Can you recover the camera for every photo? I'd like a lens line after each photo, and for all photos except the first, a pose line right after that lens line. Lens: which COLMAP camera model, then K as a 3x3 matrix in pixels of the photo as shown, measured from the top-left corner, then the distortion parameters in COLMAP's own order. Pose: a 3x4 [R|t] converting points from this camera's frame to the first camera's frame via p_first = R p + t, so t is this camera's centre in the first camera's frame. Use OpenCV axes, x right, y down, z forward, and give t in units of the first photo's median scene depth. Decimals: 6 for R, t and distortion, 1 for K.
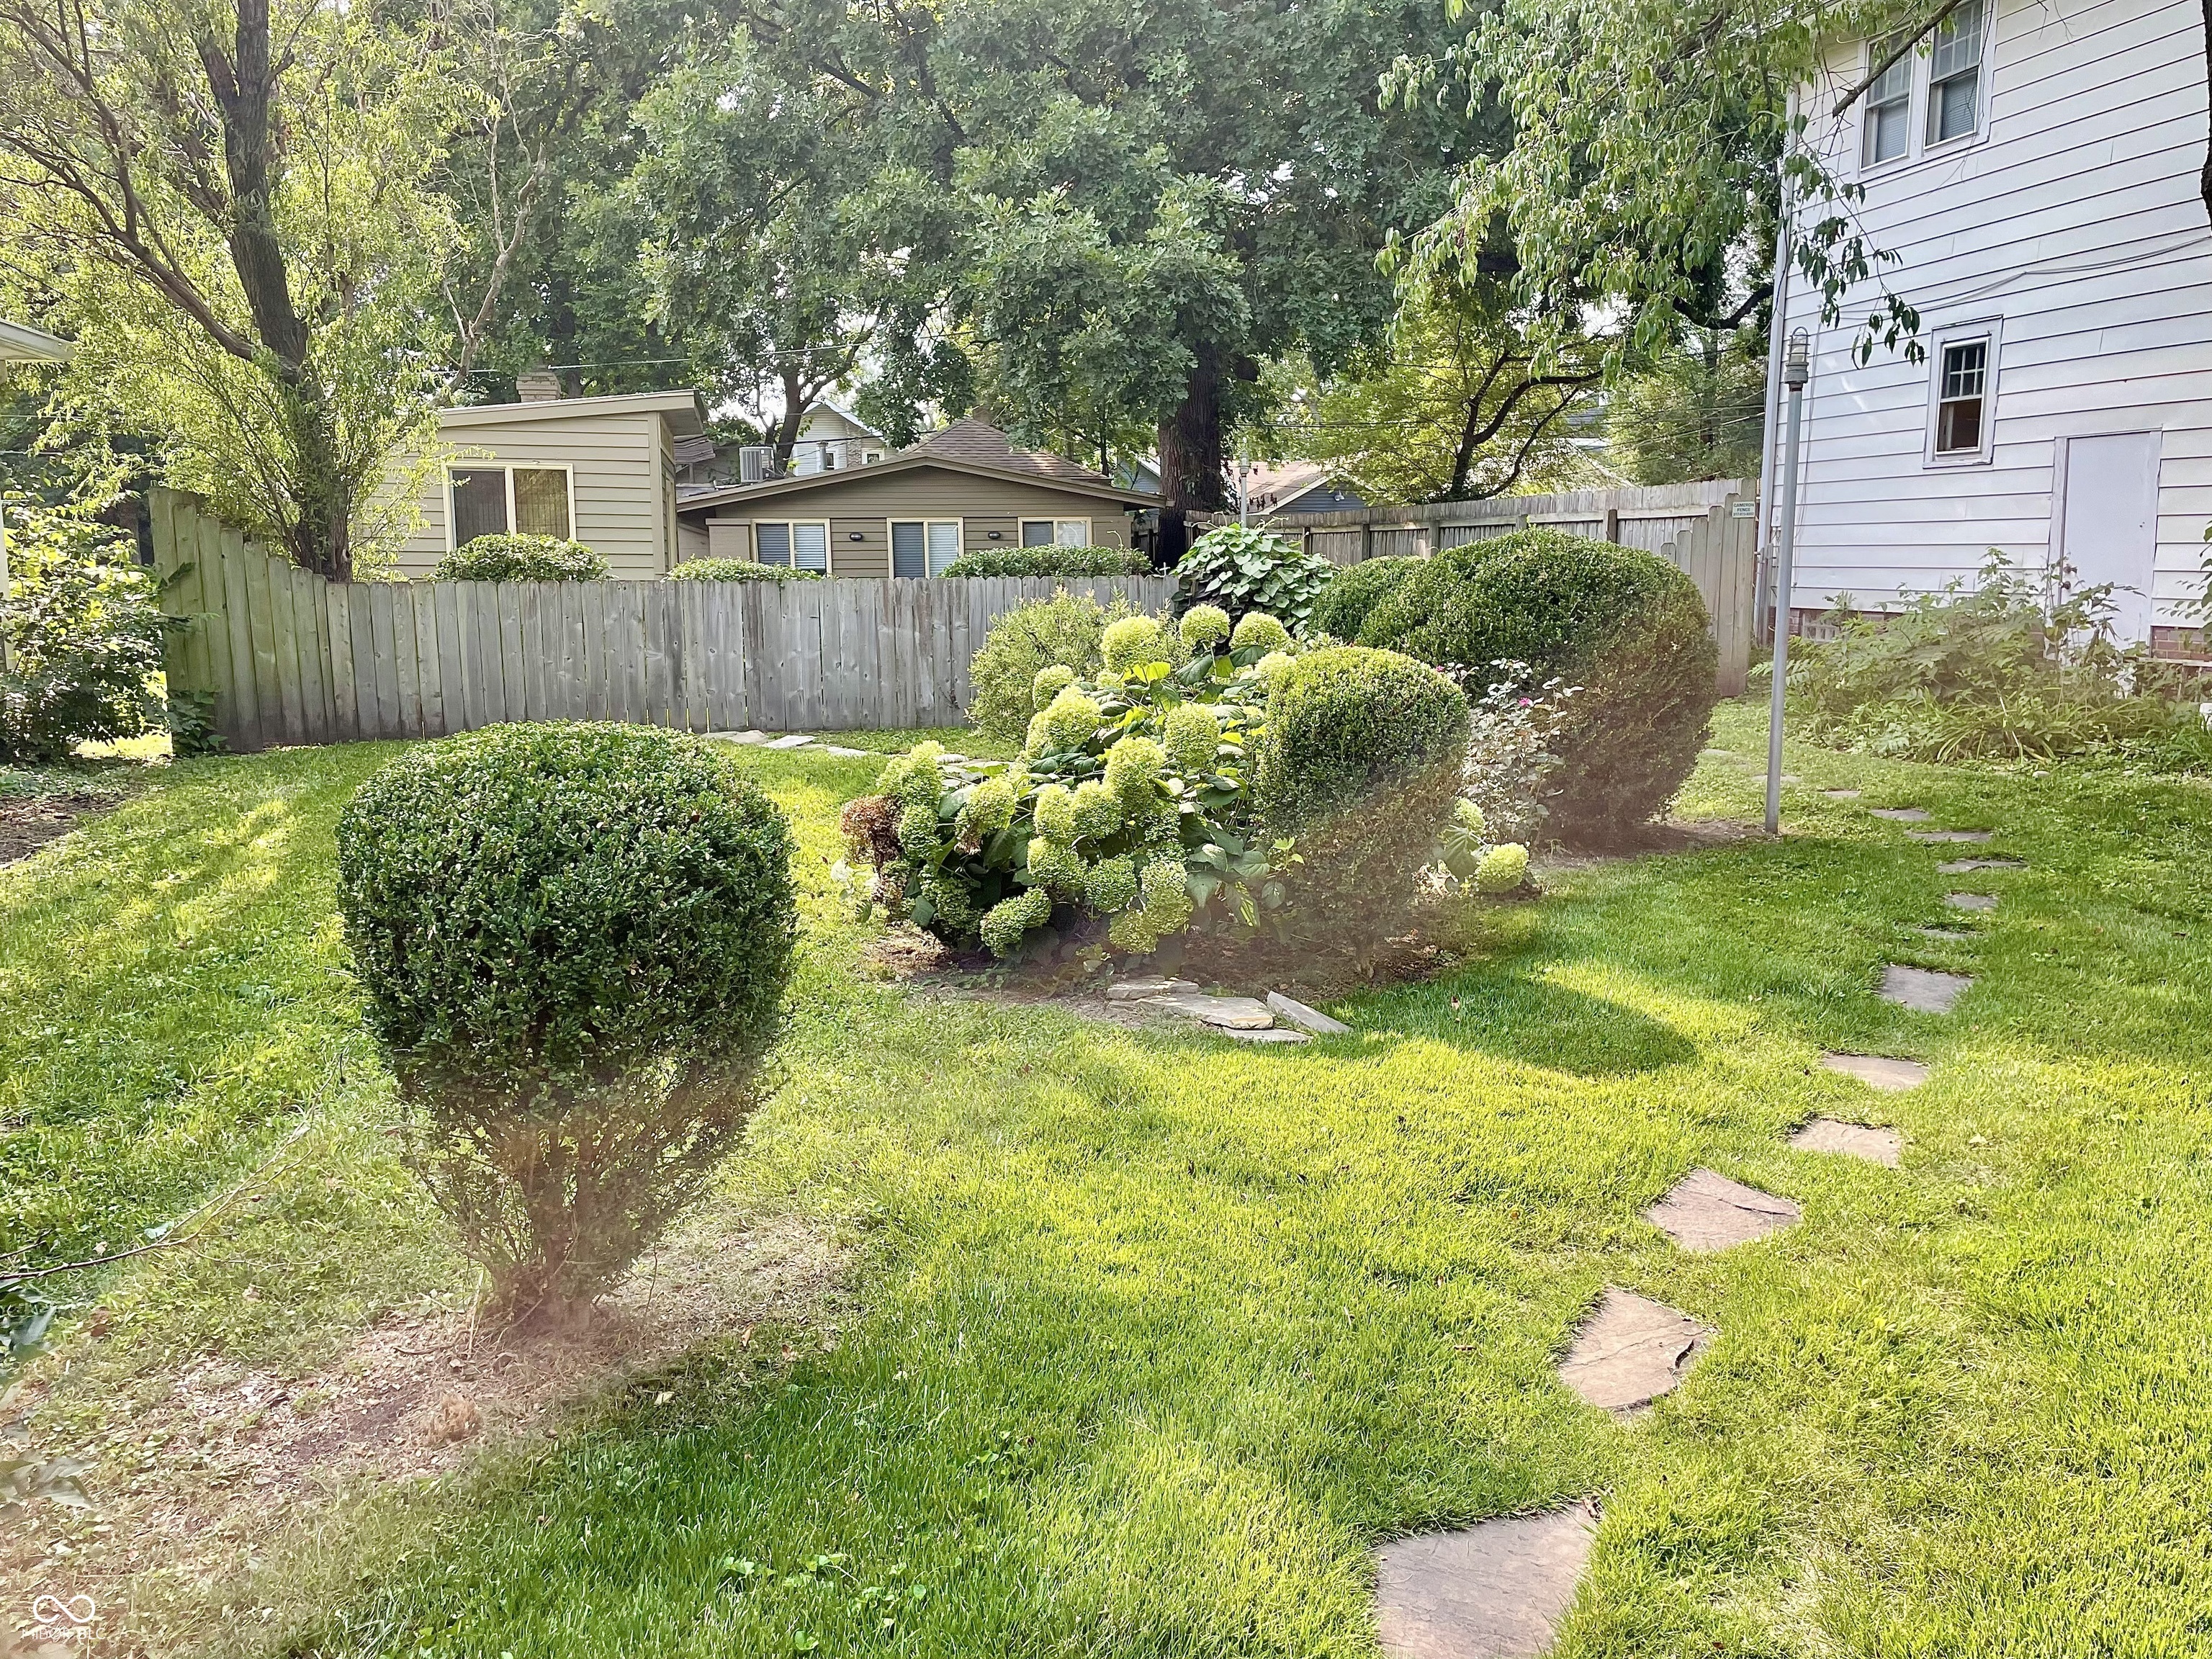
lens RADIAL K [[1609.1, 0, 1106.0], [0, 1609.1, 829.5], [0, 0, 1]] dist [0.074020, -0.109387]
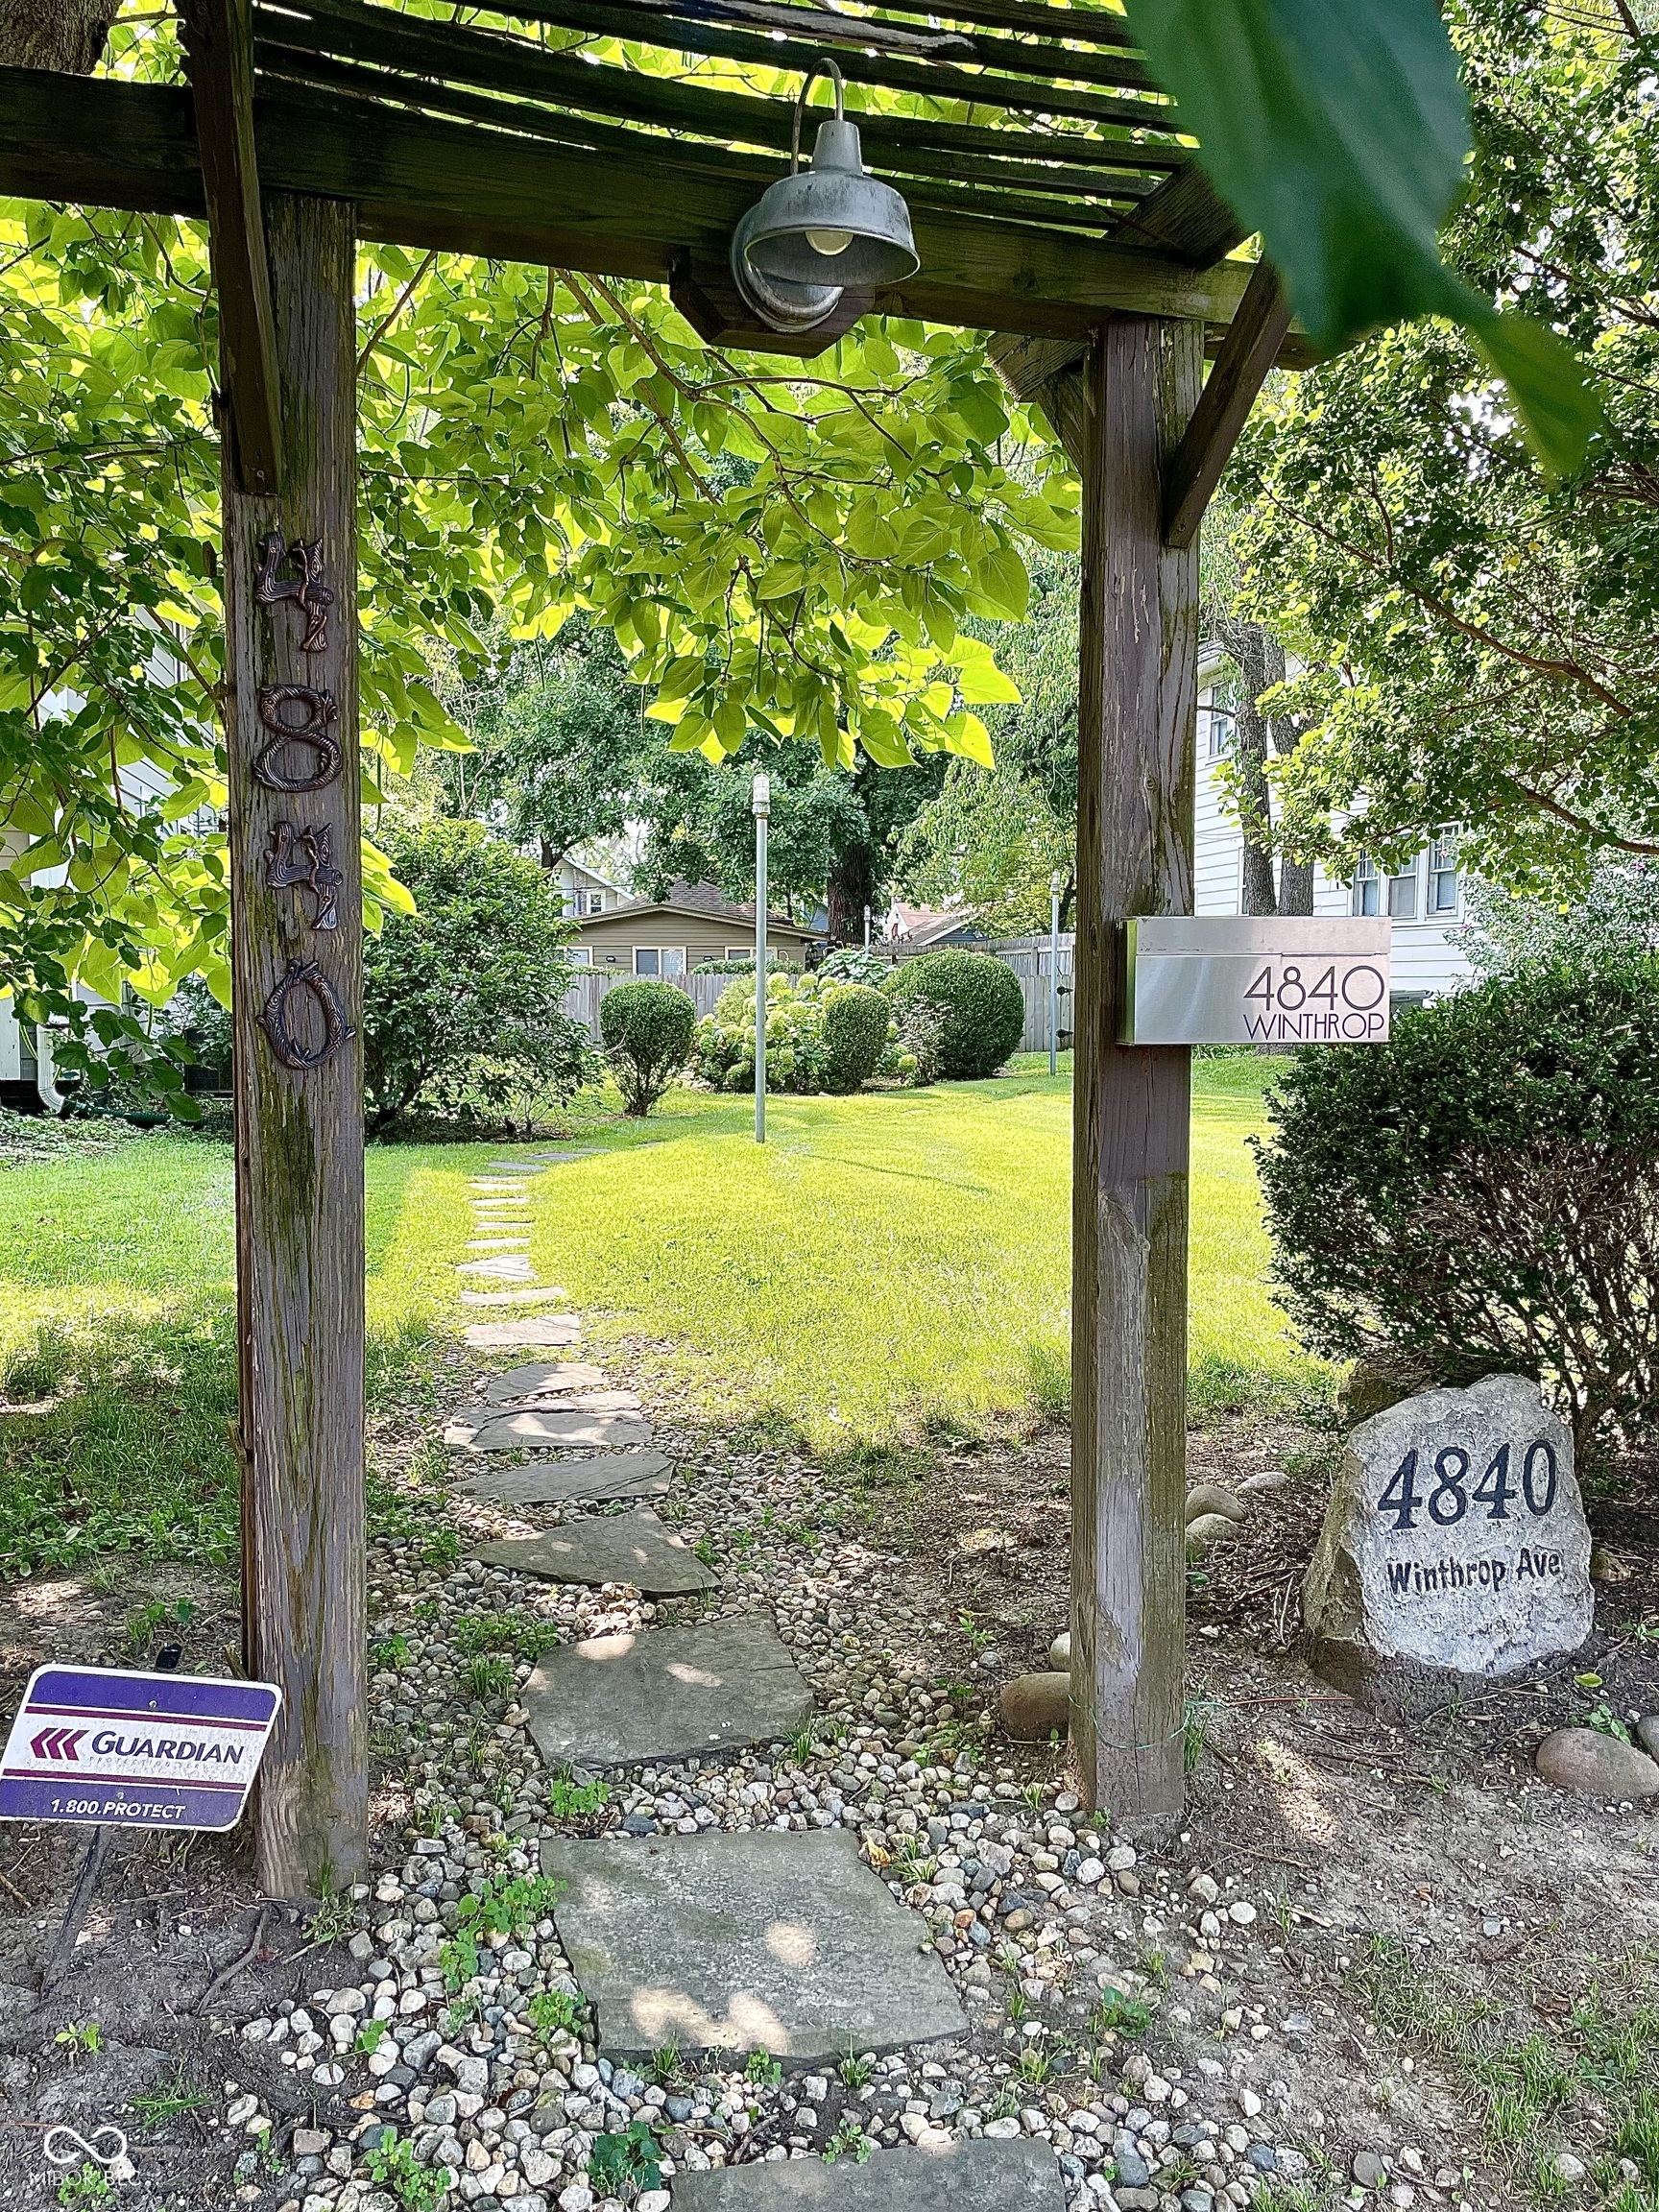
lens RADIAL K [[1609.1, 0, 829.5], [0, 1609.1, 1106.0], [0, 0, 1]] dist [0.074020, -0.109387]
pose [[0.999773, 0.011217, 0.018134, 0.020781], [-0.009429, 0.995352, -0.095843, 0.137836], [-0.019125, 0.095650, 0.995231, -0.674336]]
